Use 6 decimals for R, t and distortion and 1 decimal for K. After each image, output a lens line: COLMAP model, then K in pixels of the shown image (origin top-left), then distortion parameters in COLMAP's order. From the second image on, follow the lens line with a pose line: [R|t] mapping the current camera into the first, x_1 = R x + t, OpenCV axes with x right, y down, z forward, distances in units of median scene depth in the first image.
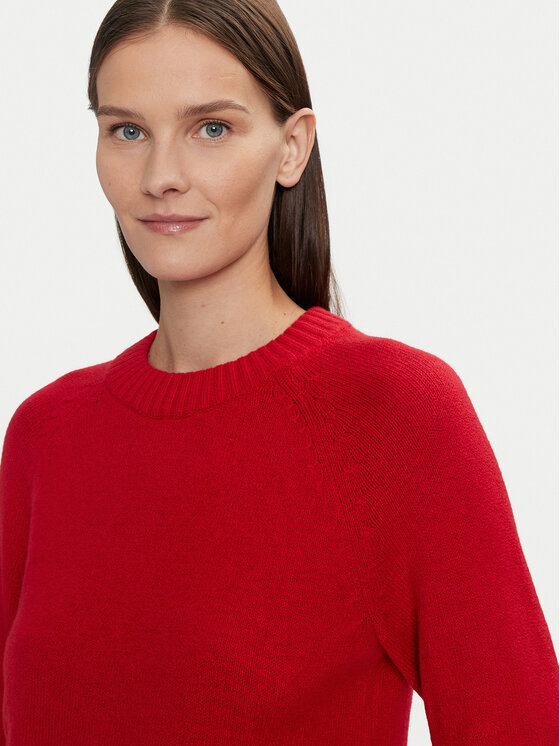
lens RADIAL K [[1053.4, 0, 280.0], [0, 1053.4, 372.5], [0, 0, 1]] dist [-0.222315, 0.000000]
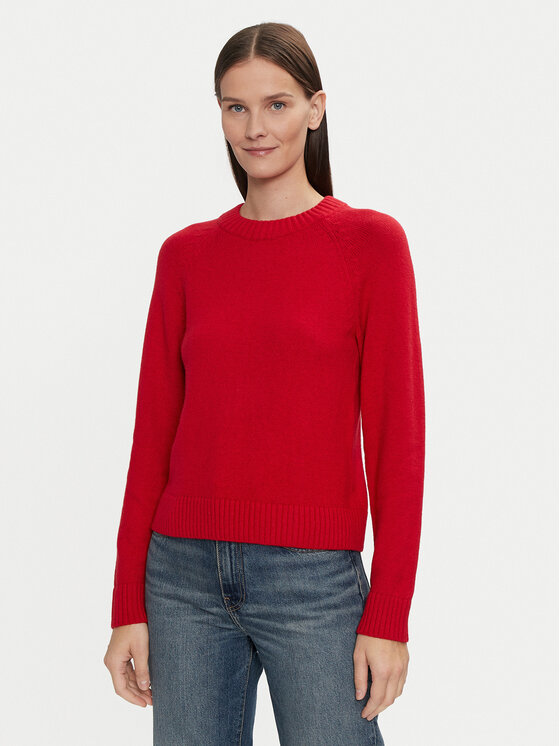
lens RADIAL K [[1053.4, 0, 280.4], [0, 1053.4, 373.5], [0, 0, 1]] dist [-0.222315, 0.000000]
pose [[0.998564, -0.037916, -0.037855, 0.001740], [0.042485, 0.990830, 0.128264, 0.037924], [0.032644, -0.129688, 0.991017, -1.182167]]
